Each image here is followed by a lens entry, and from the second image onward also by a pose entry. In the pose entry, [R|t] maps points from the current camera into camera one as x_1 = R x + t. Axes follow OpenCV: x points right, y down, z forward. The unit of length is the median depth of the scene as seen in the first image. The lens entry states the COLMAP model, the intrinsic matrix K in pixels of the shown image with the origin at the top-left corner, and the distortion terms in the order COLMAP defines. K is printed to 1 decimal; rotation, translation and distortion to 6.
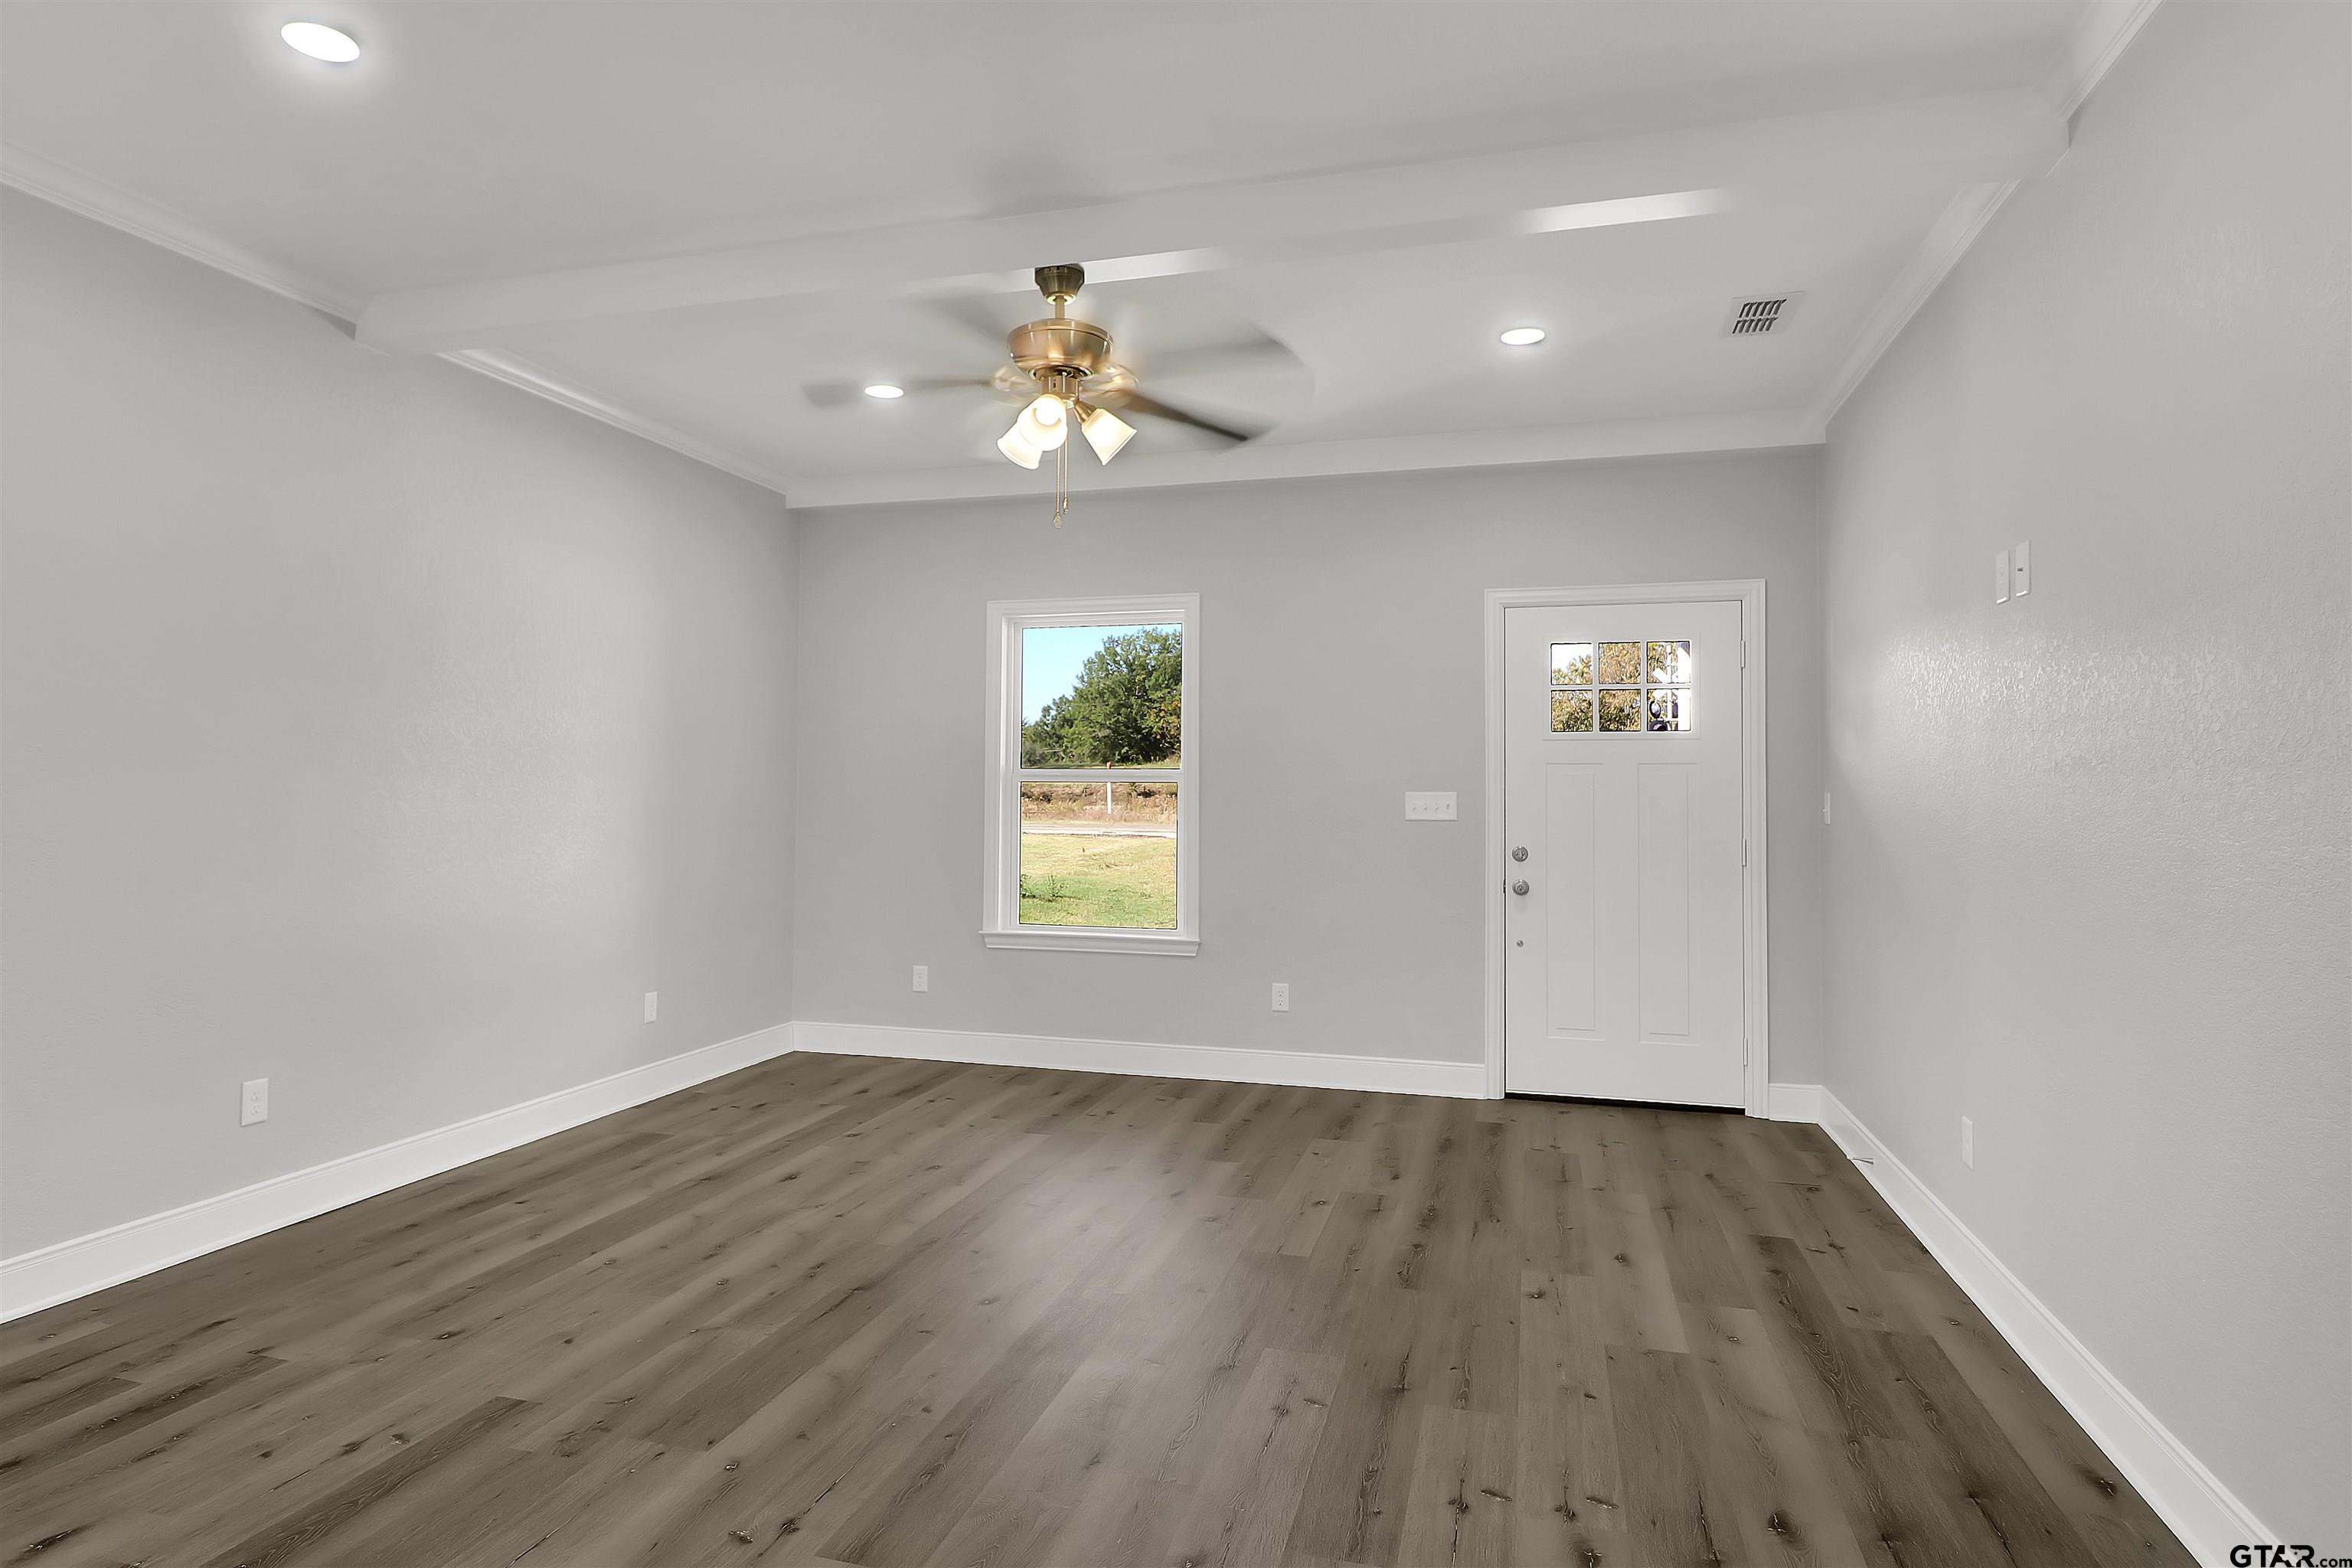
lens RADIAL K [[1279.0, 0, 1140.2], [0, 1279.0, 735.5], [0, 0, 1]] dist [-0.004274, -0.007458]
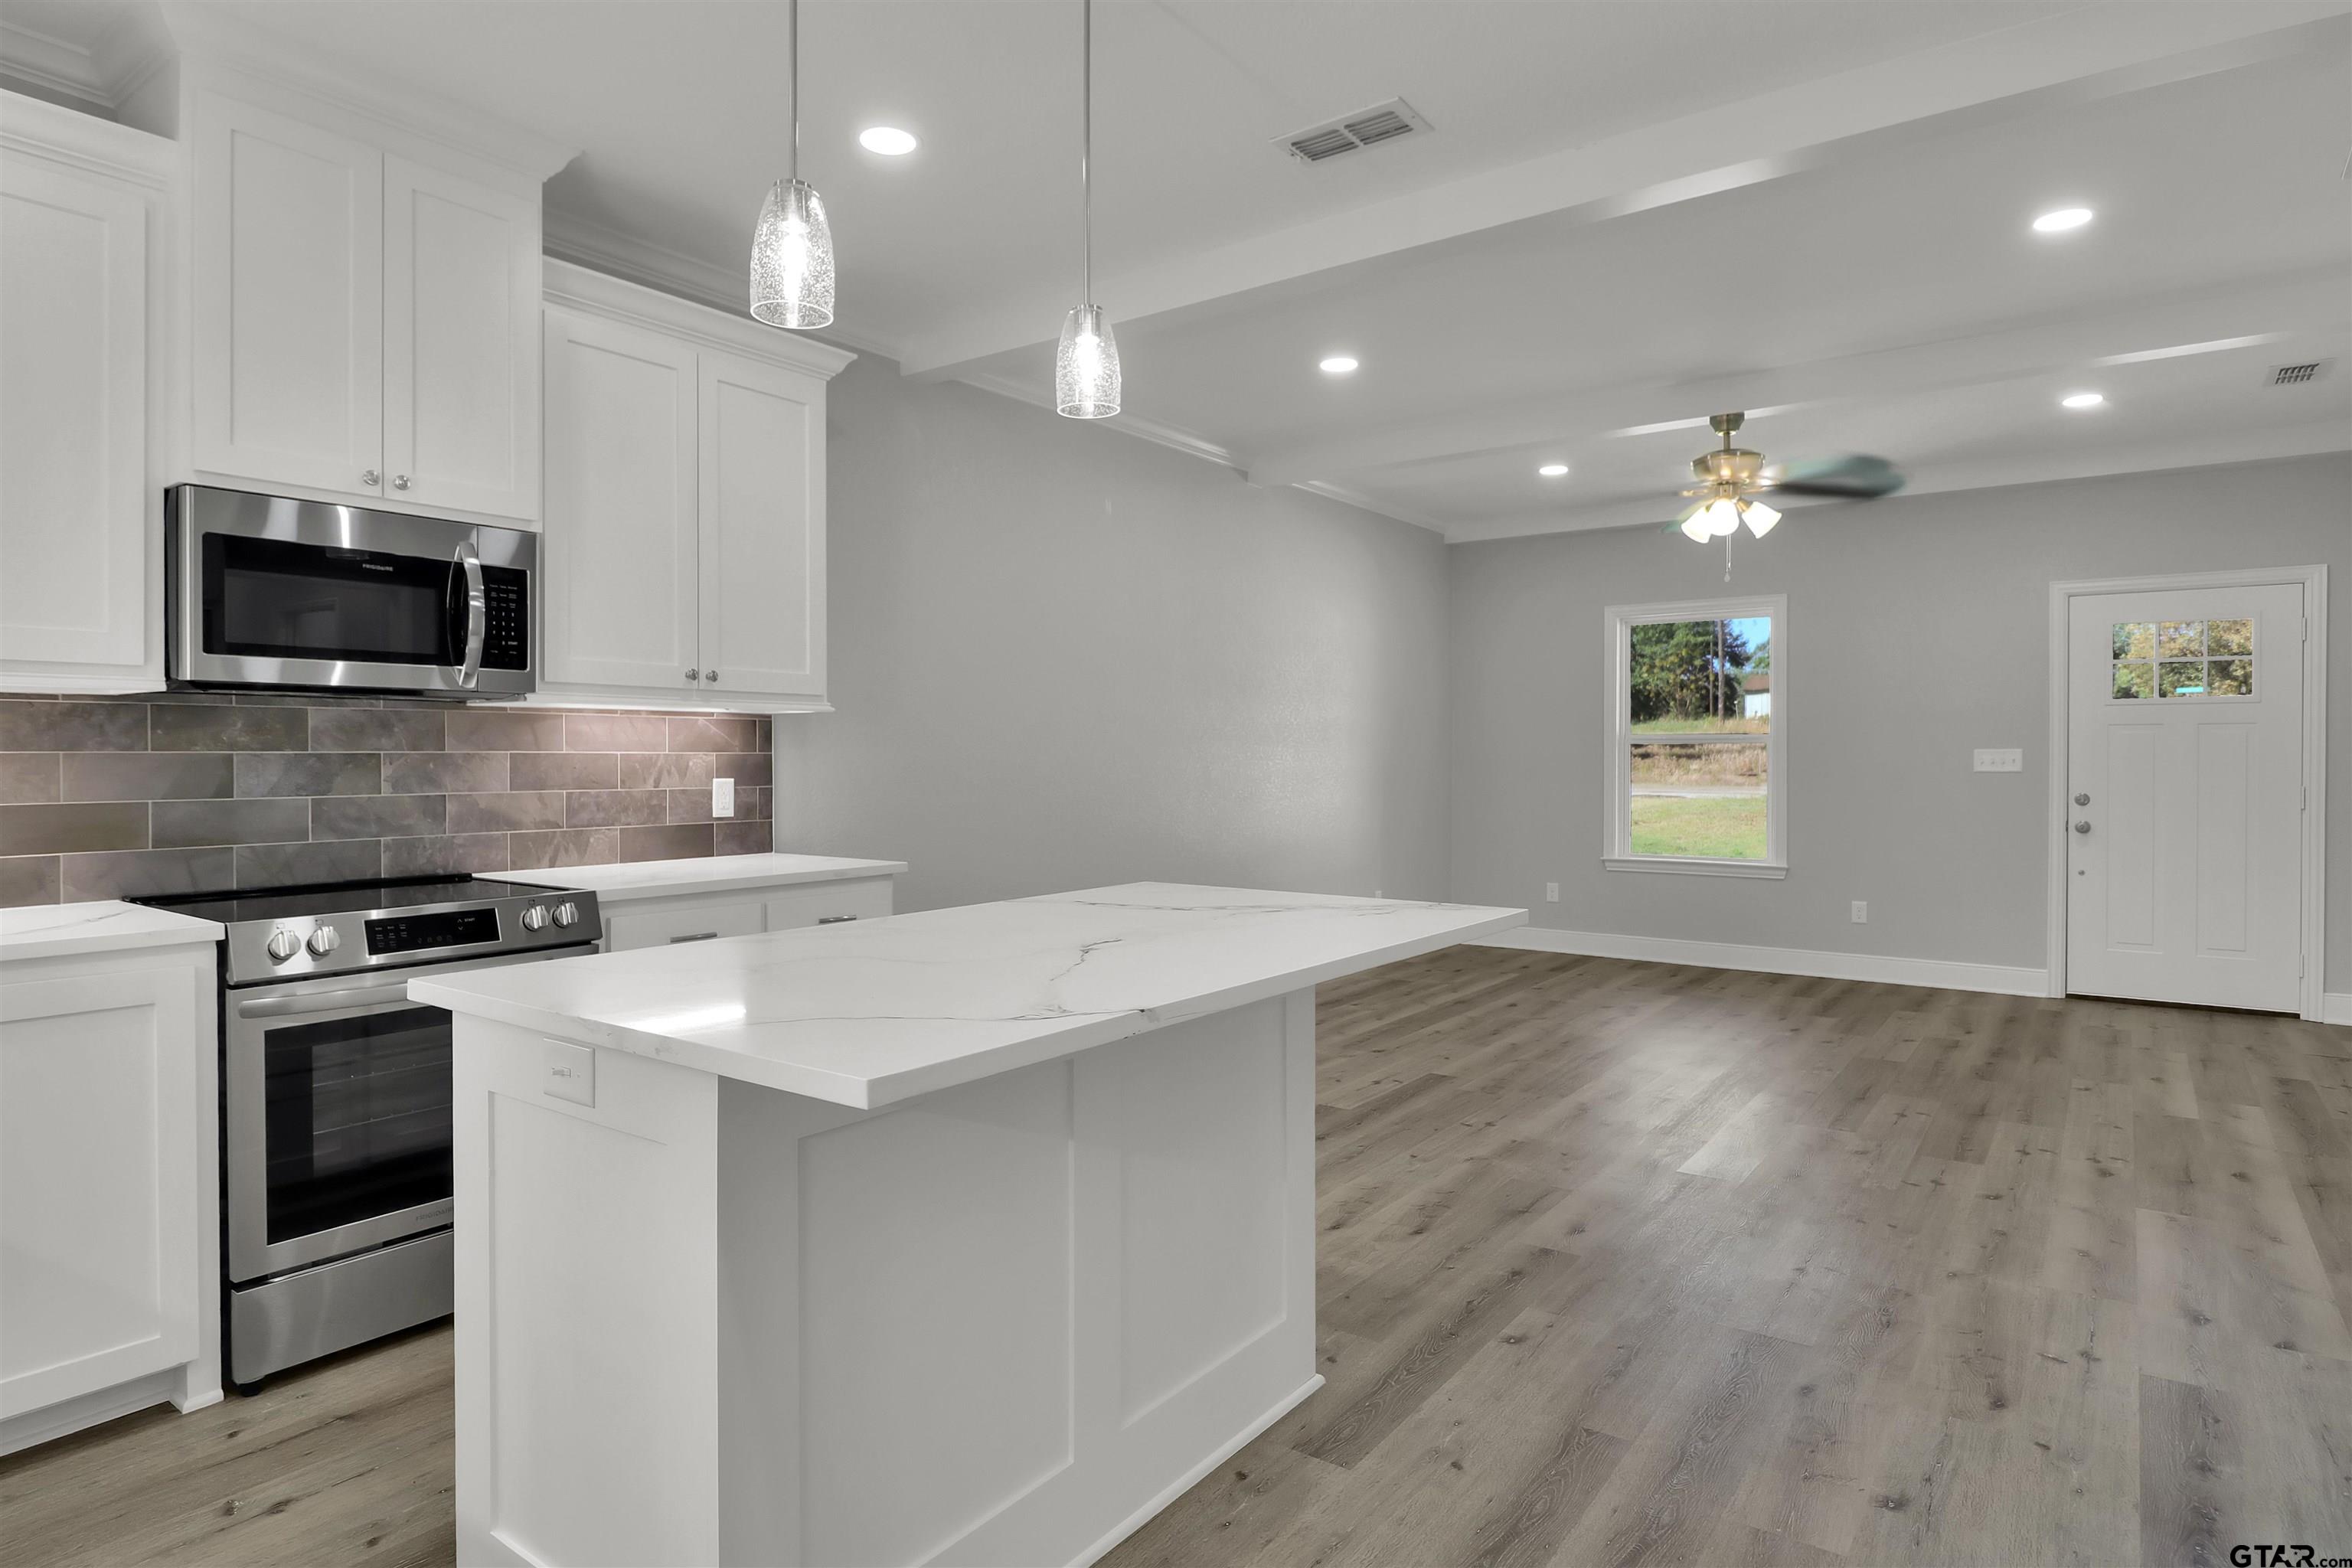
lens RADIAL K [[1306.8, 0, 1143.7], [0, 1306.8, 759.7], [0, 0, 1]] dist [0.000985, -0.012620]
pose [[0.939886, -0.006489, -0.341427, -0.122895], [0.022711, 0.998794, 0.043536, -0.019961], [0.340733, -0.048673, 0.938899, -0.483494]]
